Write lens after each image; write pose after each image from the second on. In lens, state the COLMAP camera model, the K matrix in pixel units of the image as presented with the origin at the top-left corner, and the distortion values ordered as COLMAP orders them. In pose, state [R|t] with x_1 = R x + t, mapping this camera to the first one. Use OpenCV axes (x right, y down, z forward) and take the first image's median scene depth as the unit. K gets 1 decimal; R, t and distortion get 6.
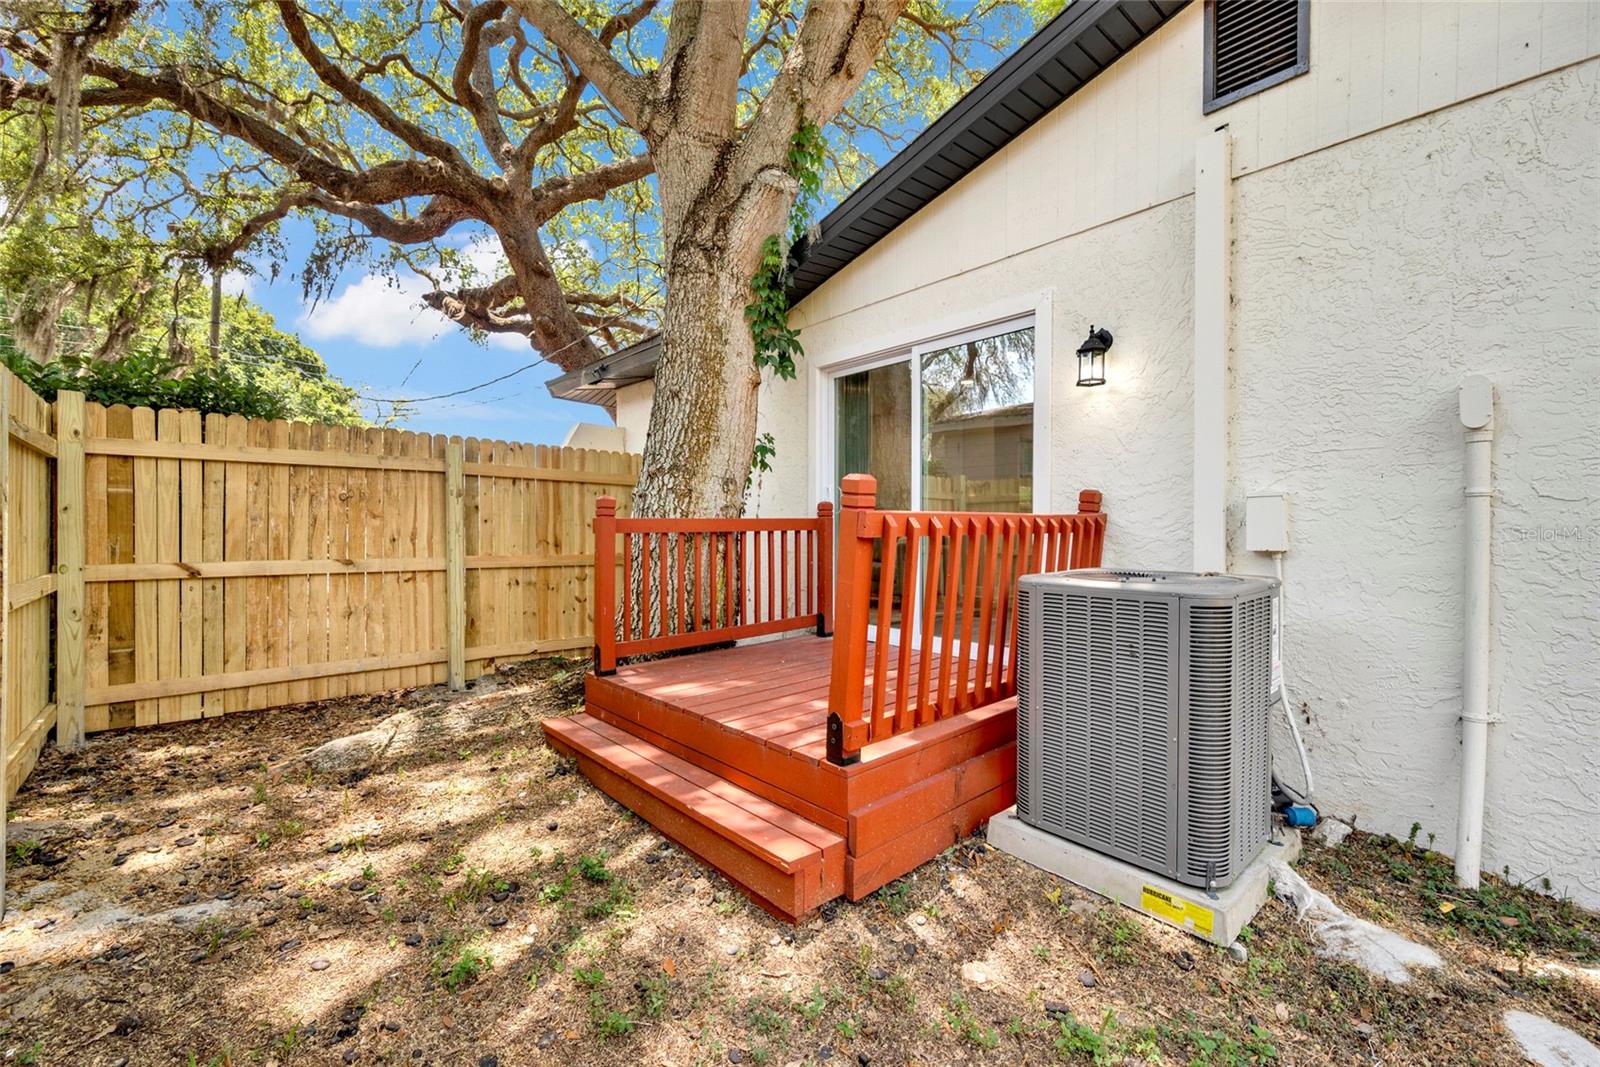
lens RADIAL K [[656.7, 0, 802.7], [0, 656.7, 538.2], [0, 0, 1]] dist [-0.001476, 0.000079]
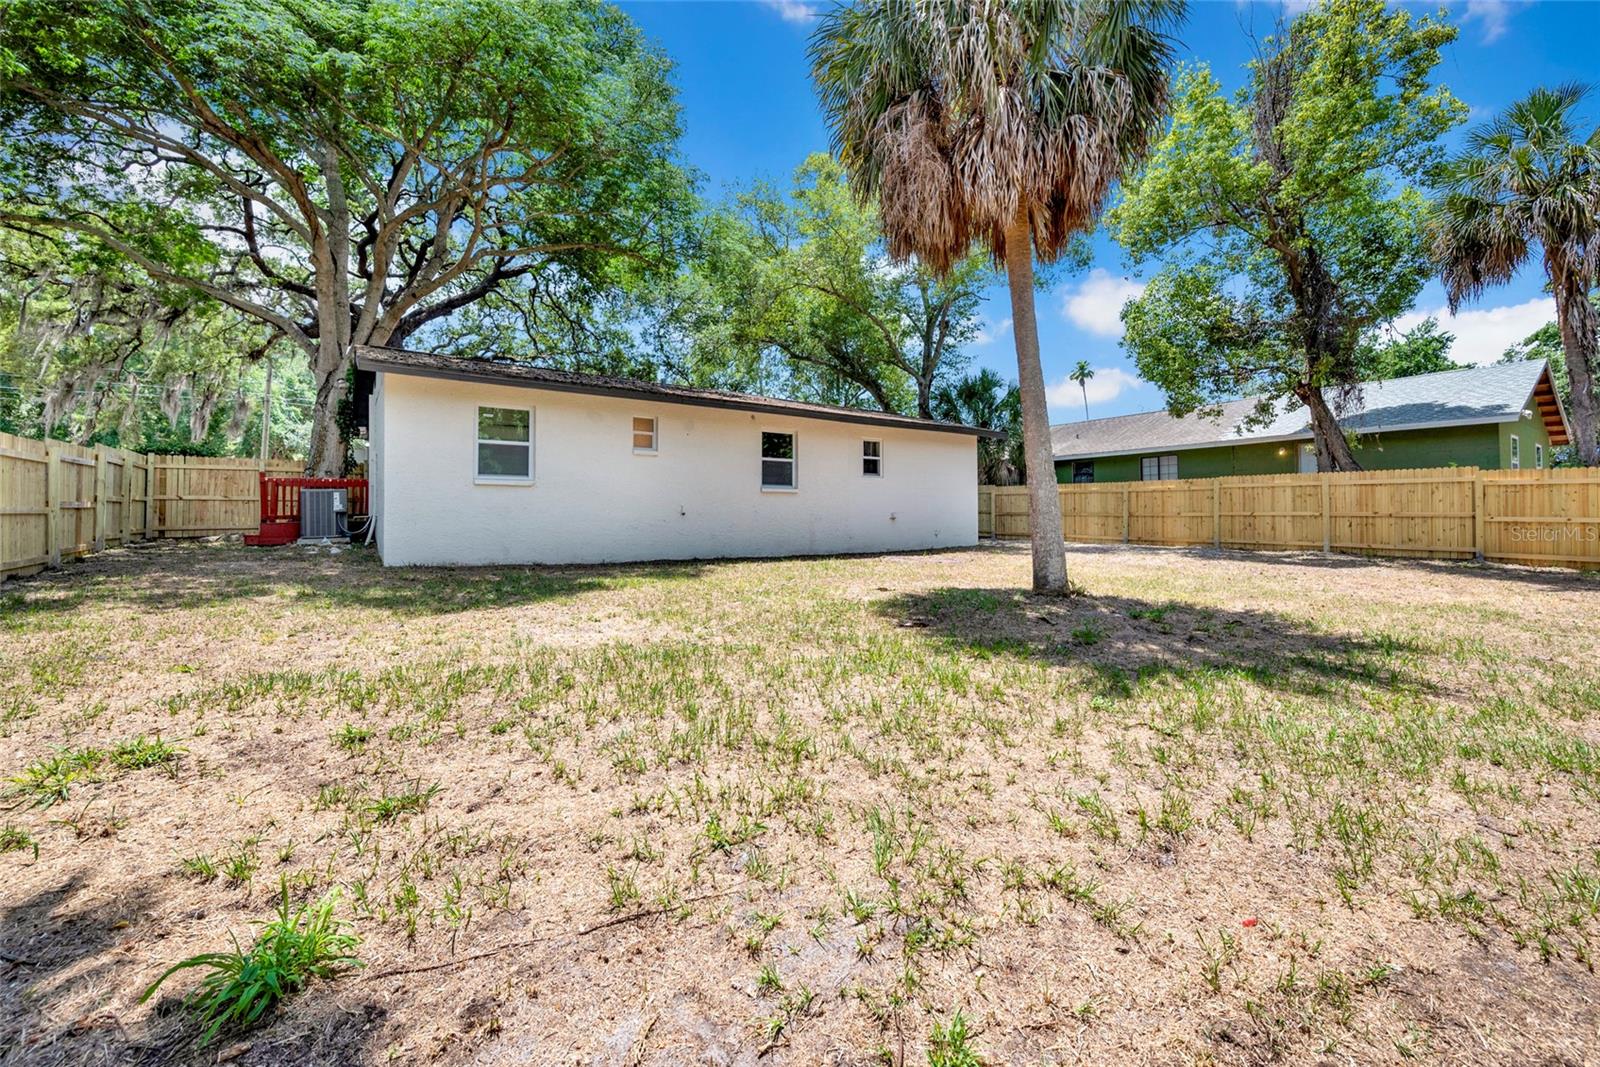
lens RADIAL K [[656.7, 0, 828.2], [0, 656.7, 502.3], [0, 0, 1]] dist [-0.001476, 0.000079]
pose [[0.994580, -0.007492, -0.103700, 3.198232], [0.004913, 0.999673, -0.025108, 0.190522], [0.103854, 0.024462, 0.994292, -2.389595]]
